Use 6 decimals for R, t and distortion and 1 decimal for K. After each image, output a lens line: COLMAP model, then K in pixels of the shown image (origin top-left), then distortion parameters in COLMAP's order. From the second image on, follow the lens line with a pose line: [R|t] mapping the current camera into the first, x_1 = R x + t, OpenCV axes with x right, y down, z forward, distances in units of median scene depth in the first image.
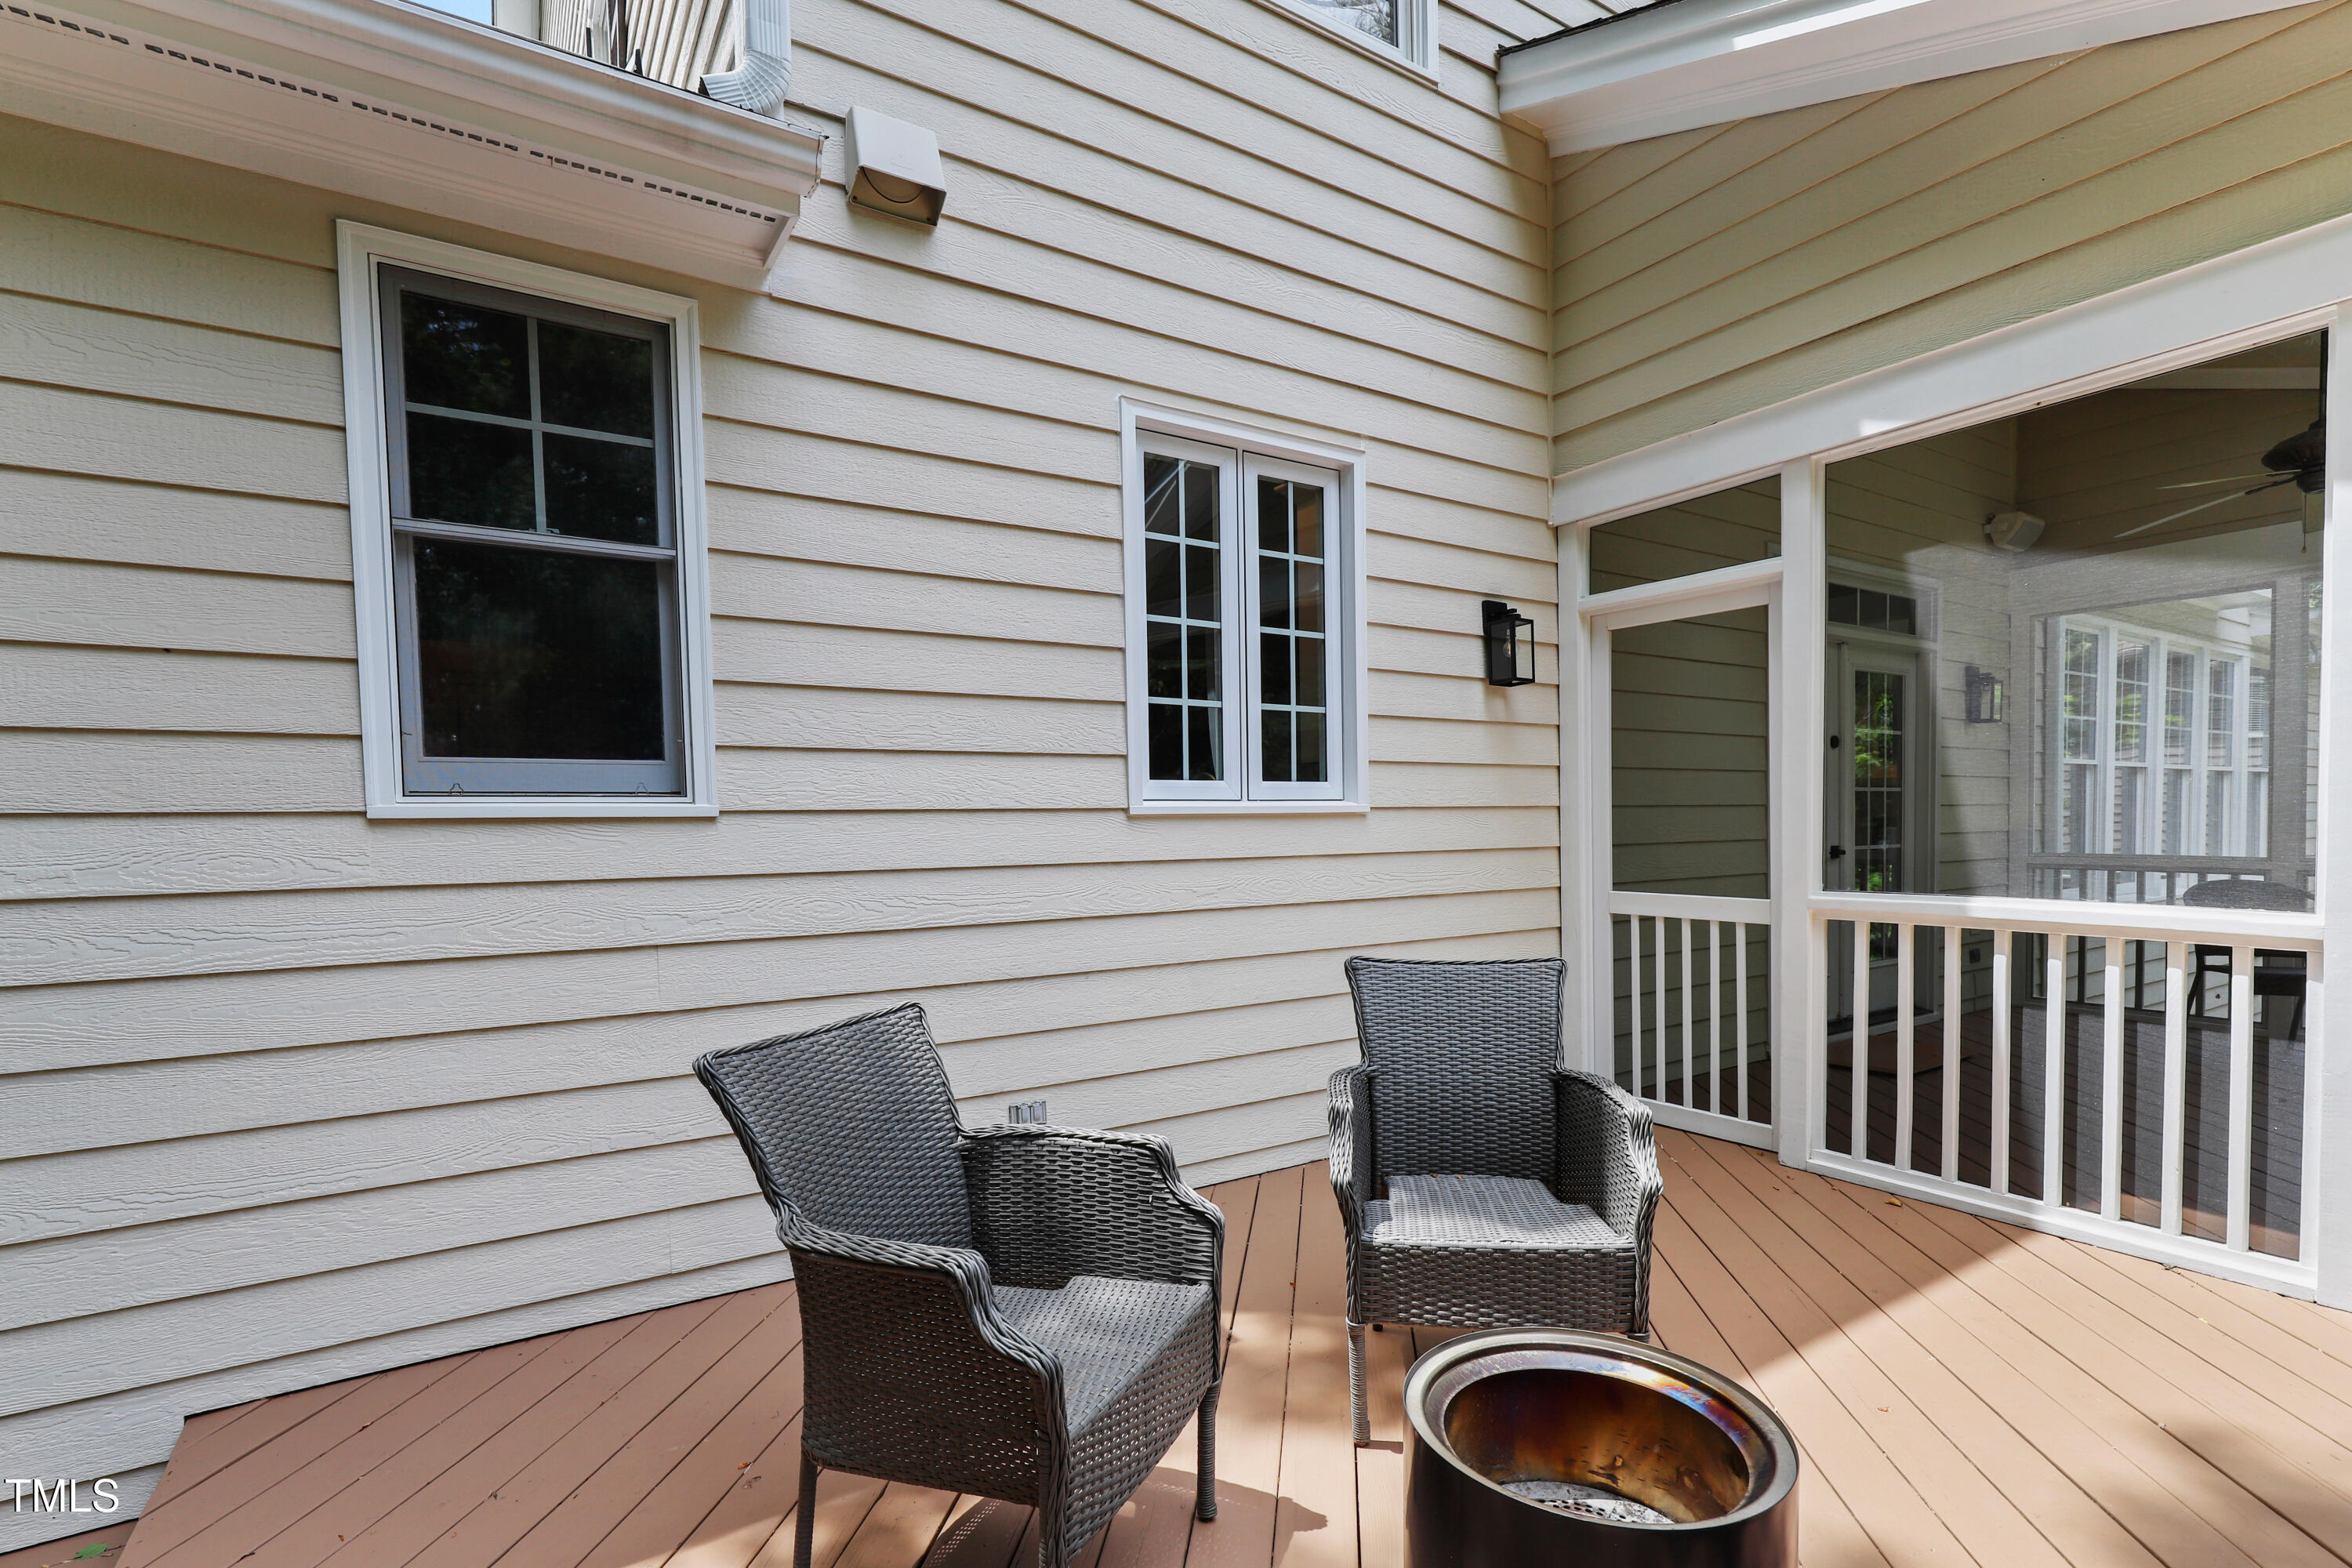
lens RADIAL K [[1075.0, 0, 1176.0], [0, 1075.0, 784.0], [0, 0, 1]] dist [-0.005053, -0.000285]
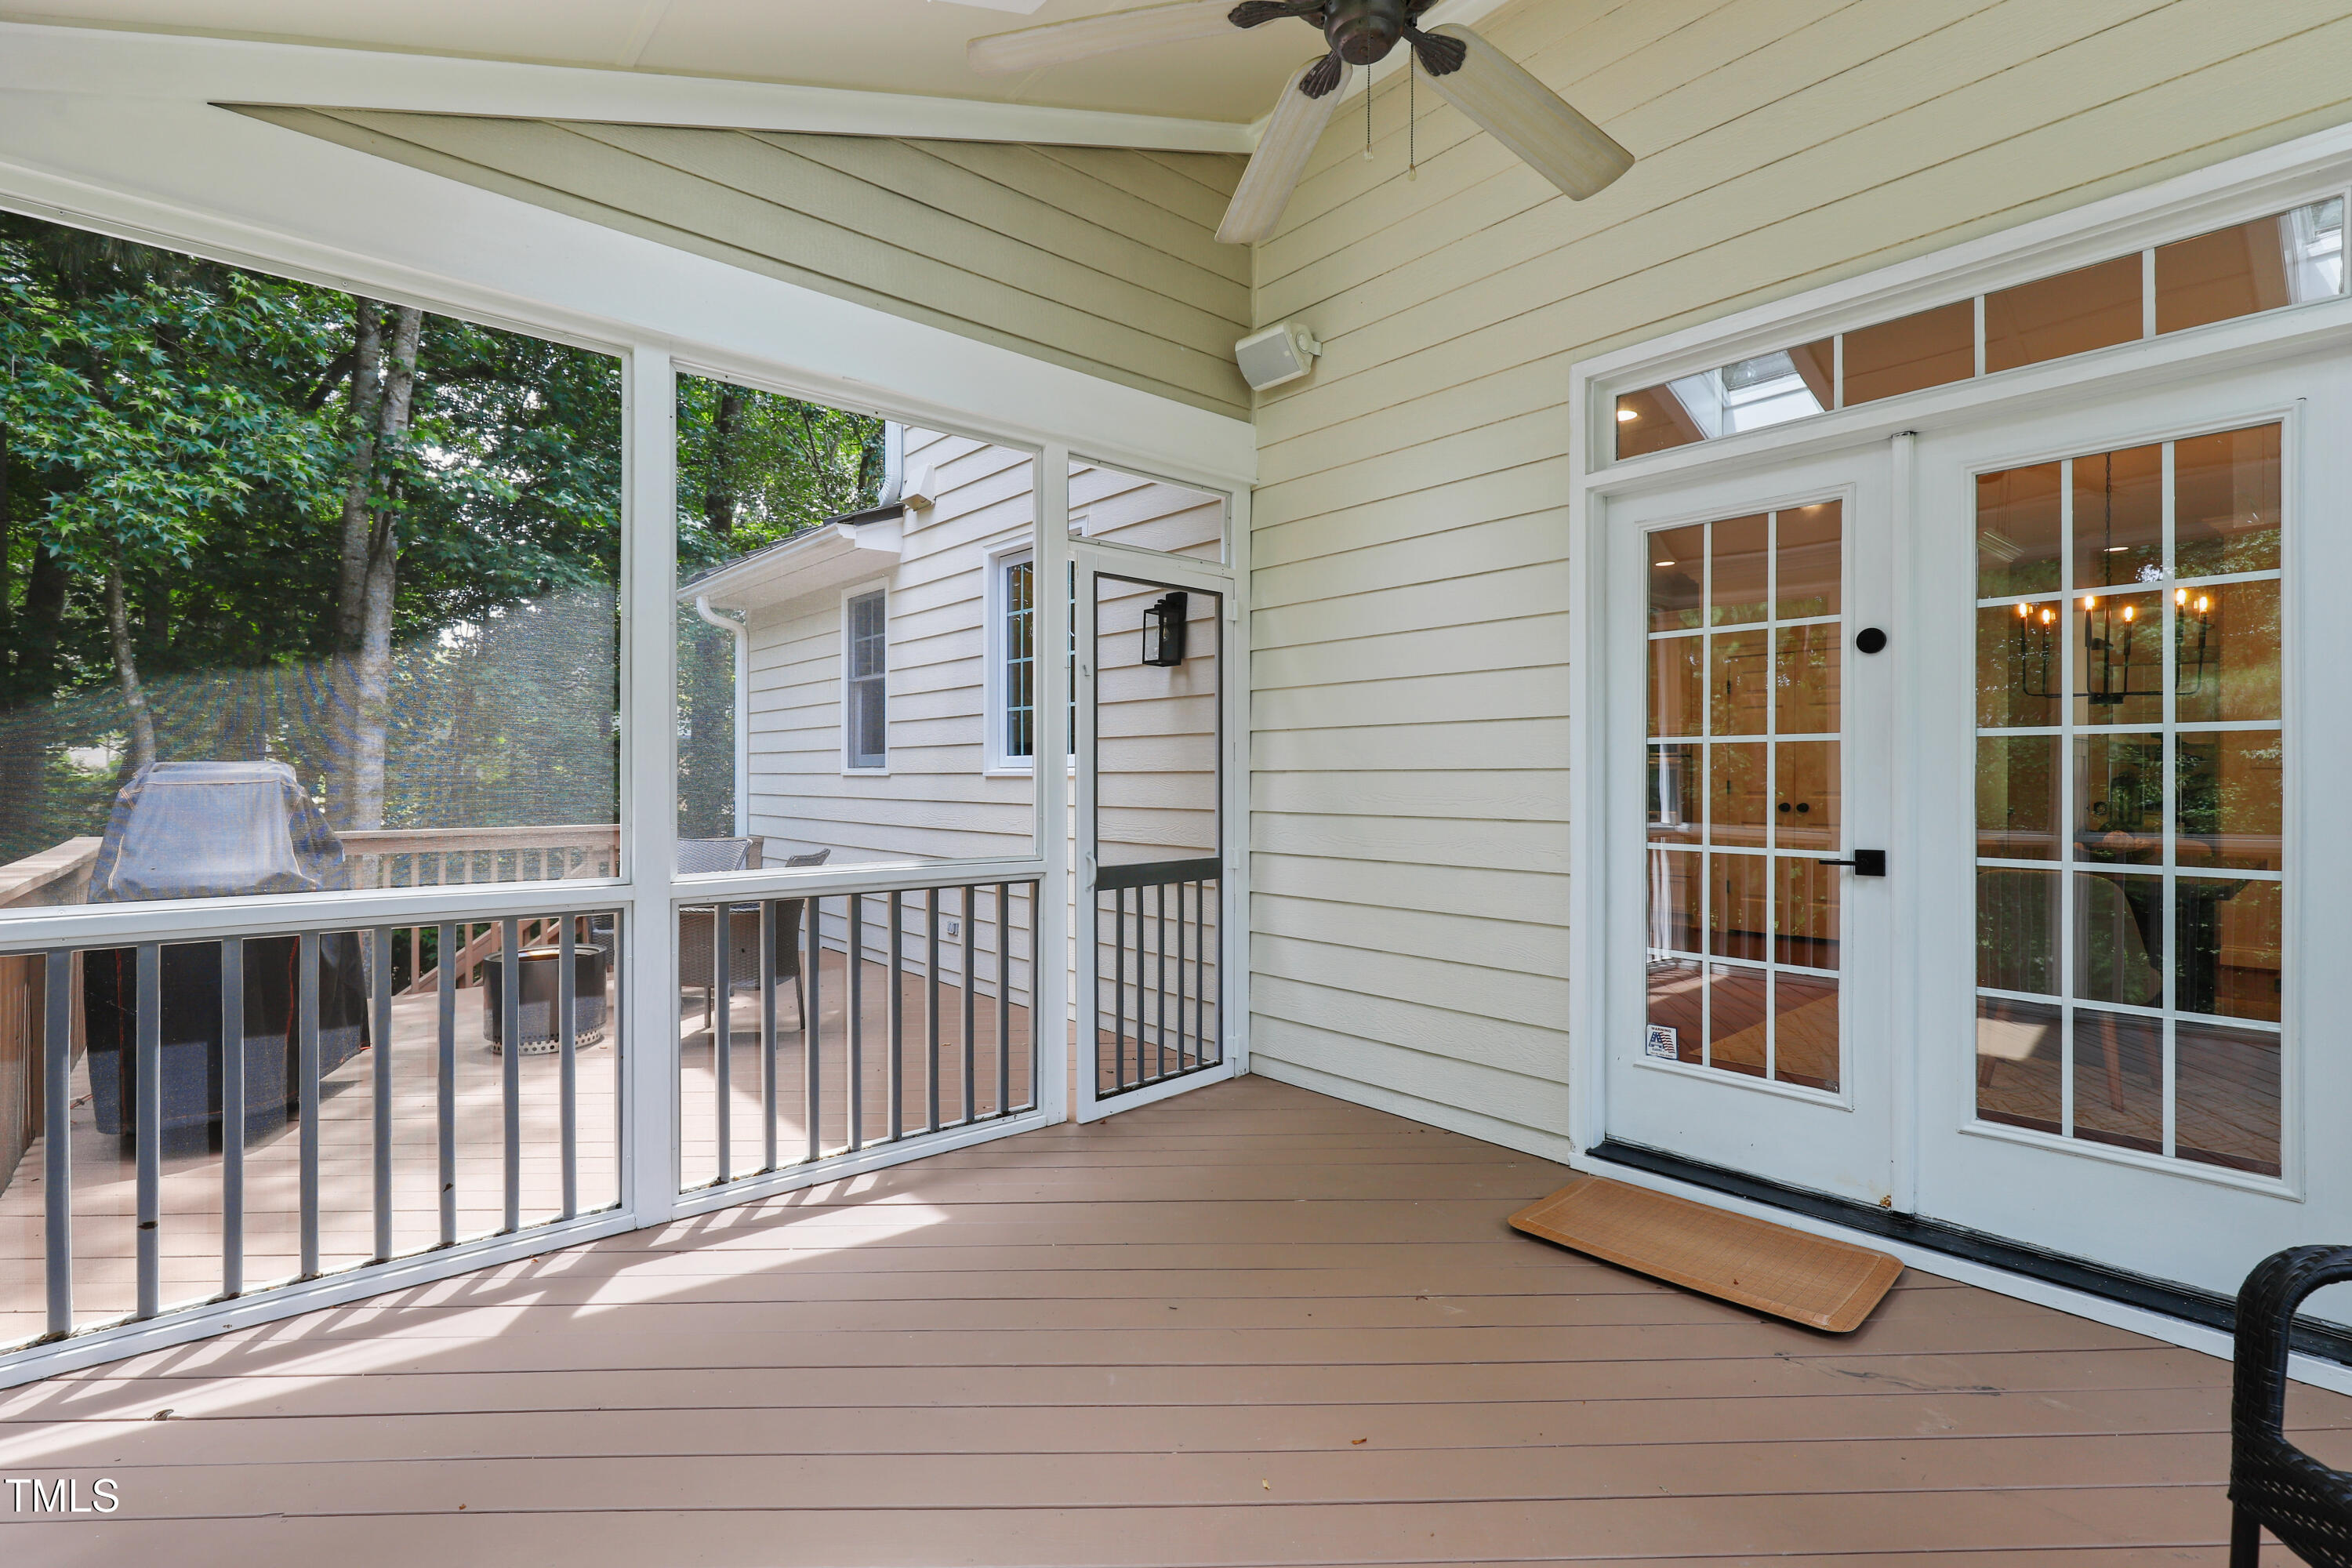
lens RADIAL K [[1075.0, 0, 1176.0], [0, 1075.0, 784.0], [0, 0, 1]] dist [-0.005053, -0.000285]
pose [[0.158117, 0.013296, -0.987331, 1.710318], [0.025566, 0.999519, 0.017554, 0.018068], [0.987089, -0.028017, 0.157701, 0.971880]]
